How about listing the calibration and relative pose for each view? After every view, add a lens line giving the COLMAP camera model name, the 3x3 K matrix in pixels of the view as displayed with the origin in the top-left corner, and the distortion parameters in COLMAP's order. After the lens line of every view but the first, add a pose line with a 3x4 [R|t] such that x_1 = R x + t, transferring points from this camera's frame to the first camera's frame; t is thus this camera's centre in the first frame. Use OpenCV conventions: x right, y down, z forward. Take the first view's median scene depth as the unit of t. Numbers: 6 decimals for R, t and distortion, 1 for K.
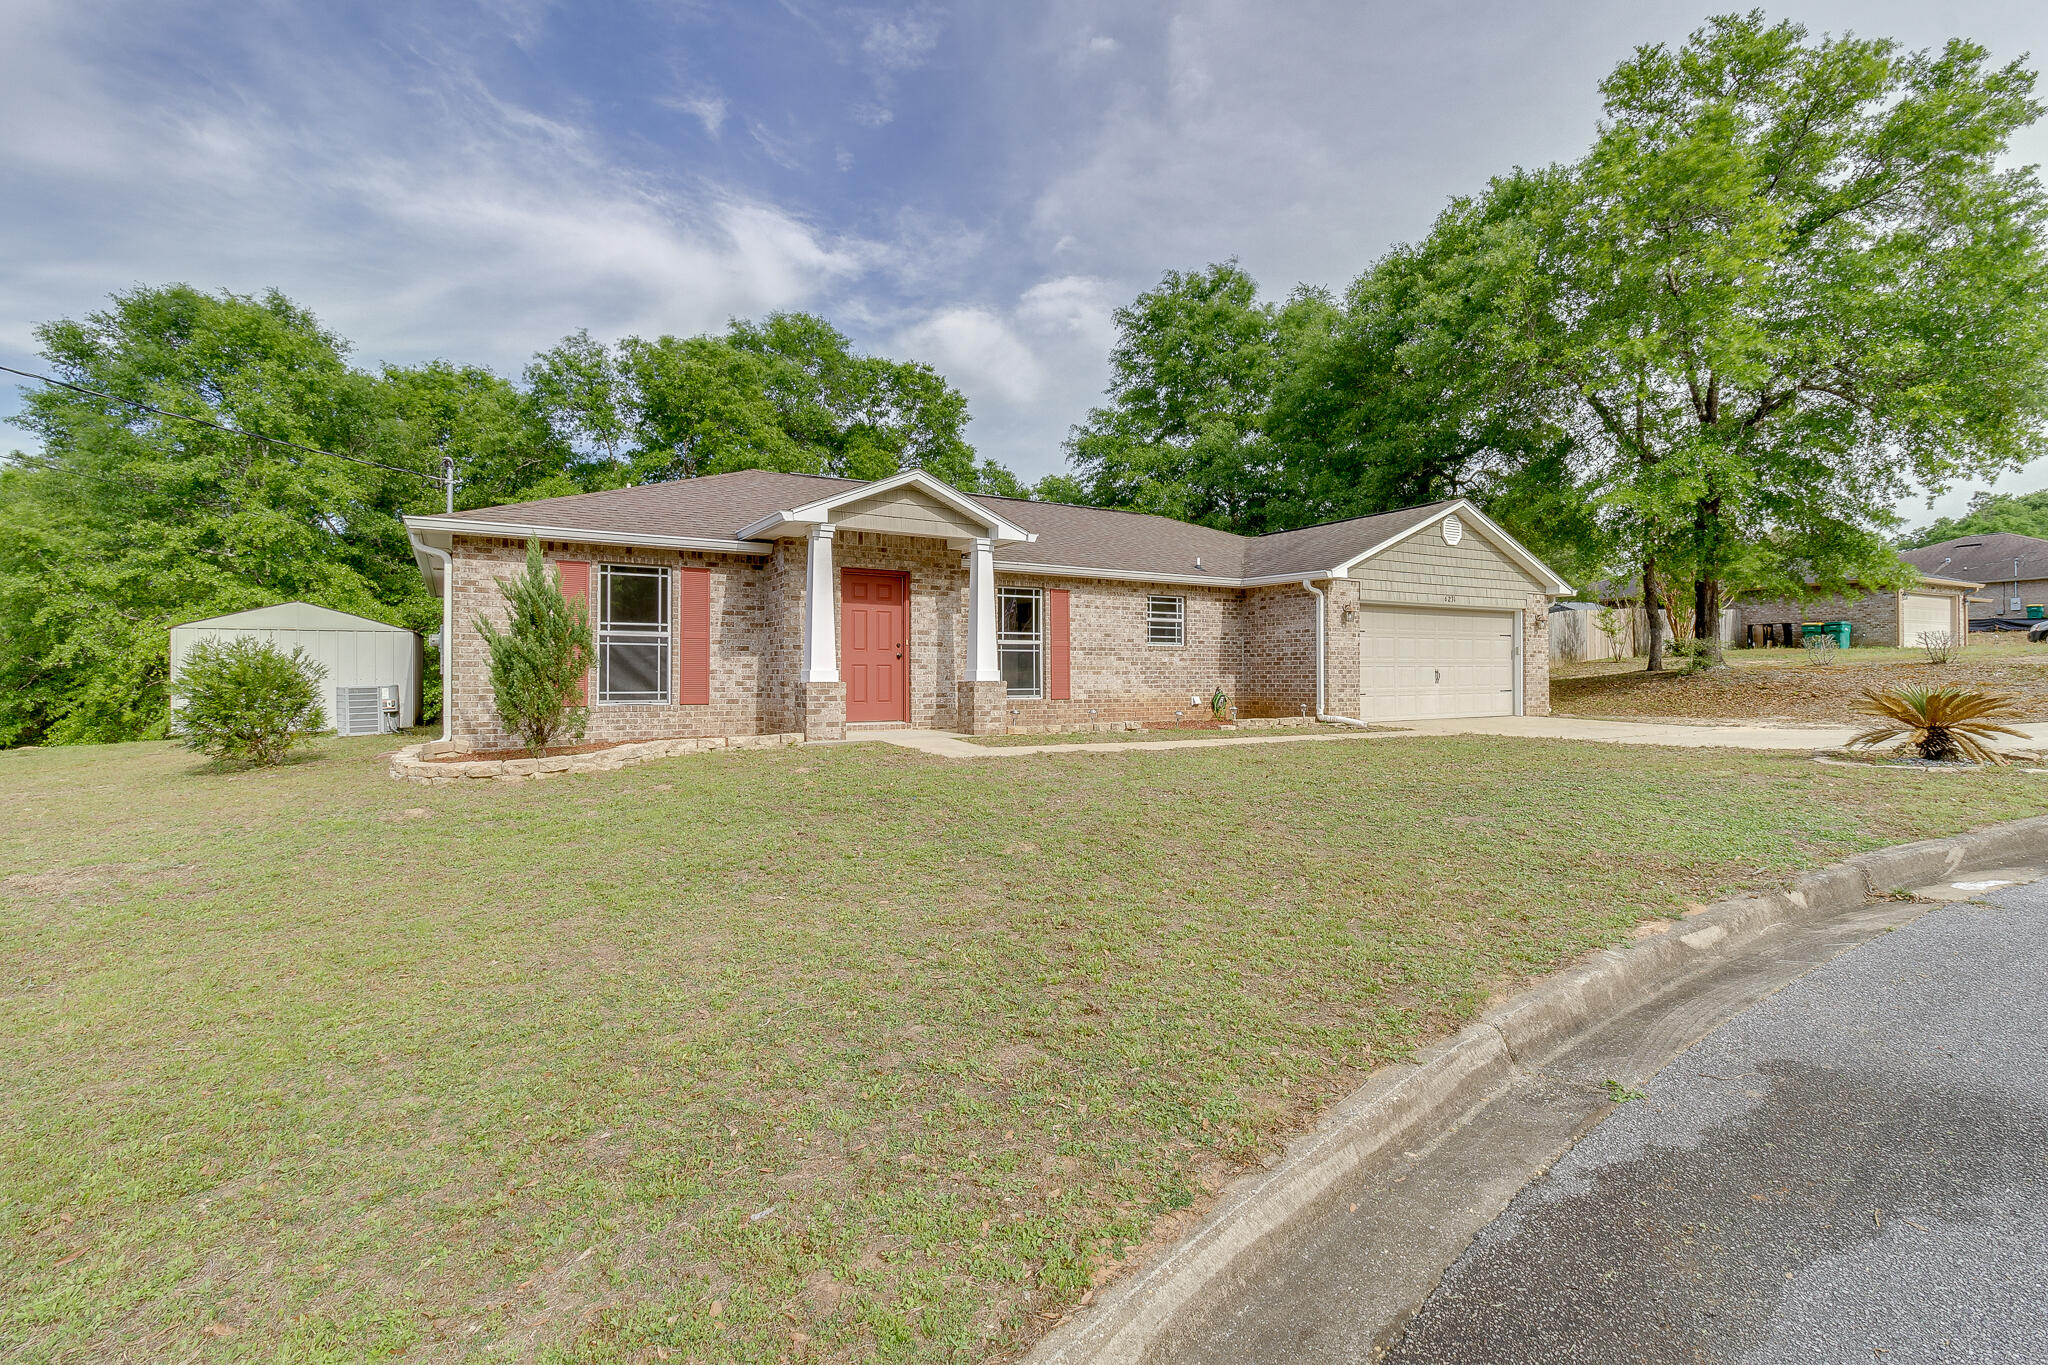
lens RADIAL K [[983.3, 0, 1059.9], [0, 983.3, 669.3], [0, 0, 1]] dist [0.003295, 0.000729]
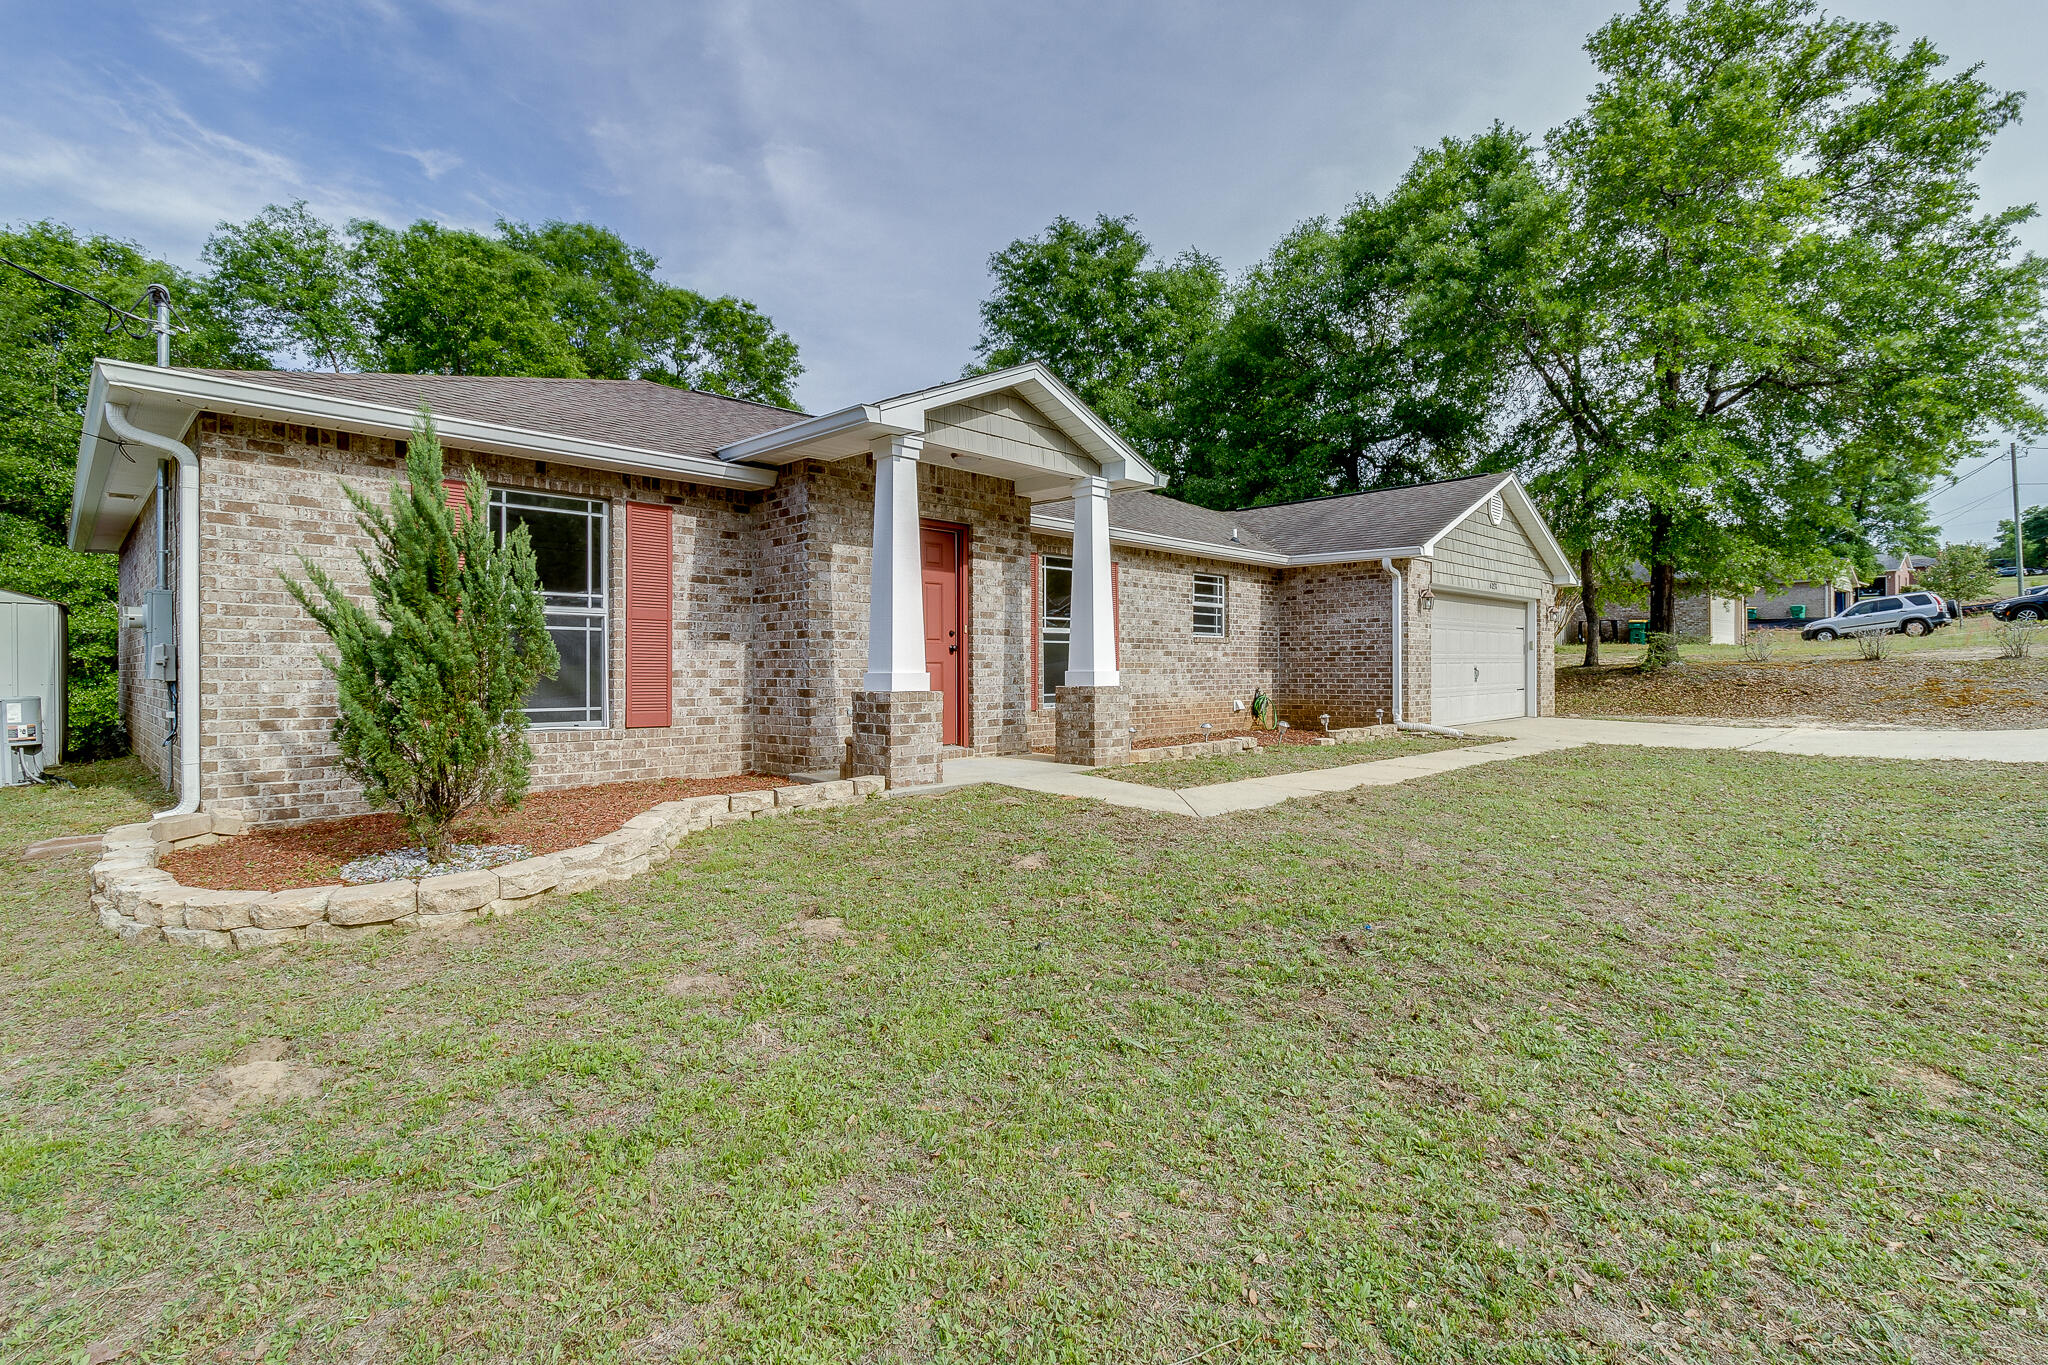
lens RADIAL K [[983.3, 0, 1067.5], [0, 983.3, 672.8], [0, 0, 1]] dist [0.003295, 0.000729]
pose [[0.968437, -0.001501, 0.249252, -0.208142], [-0.001730, 0.999917, 0.012744, -0.004878], [-0.249251, -0.012773, 0.968355, 0.261849]]
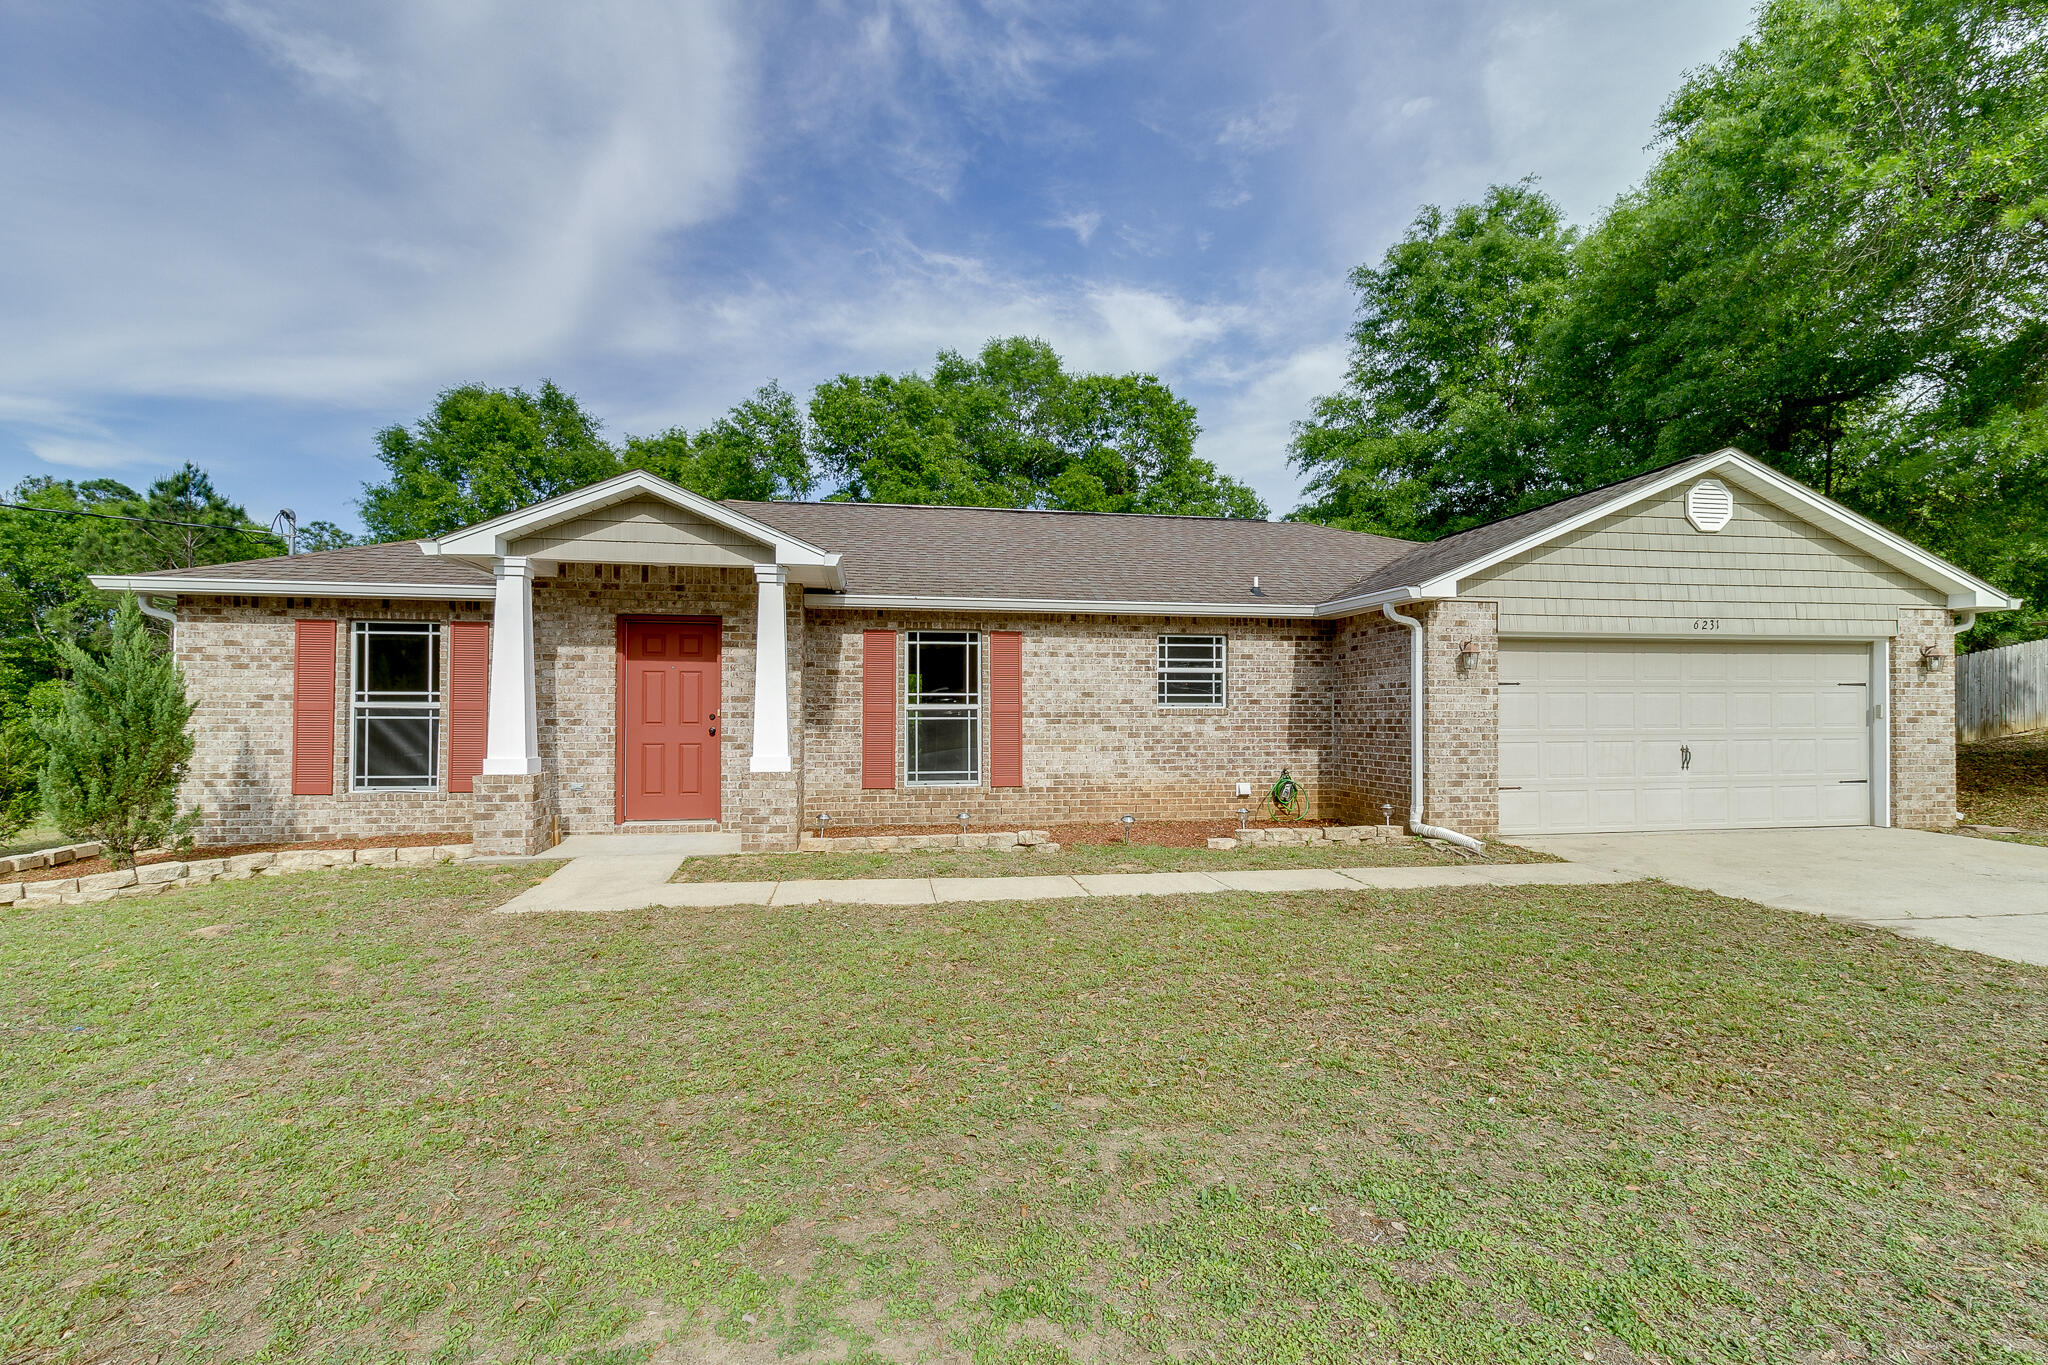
lens RADIAL K [[983.3, 0, 1031.4], [0, 983.3, 711.2], [0, 0, 1]] dist [0.003295, 0.000729]
pose [[0.920129, 0.001735, -0.391611, 0.279904], [0.000717, 0.999981, 0.006115, -0.026713], [0.391614, -0.005908, 0.920111, 0.337996]]
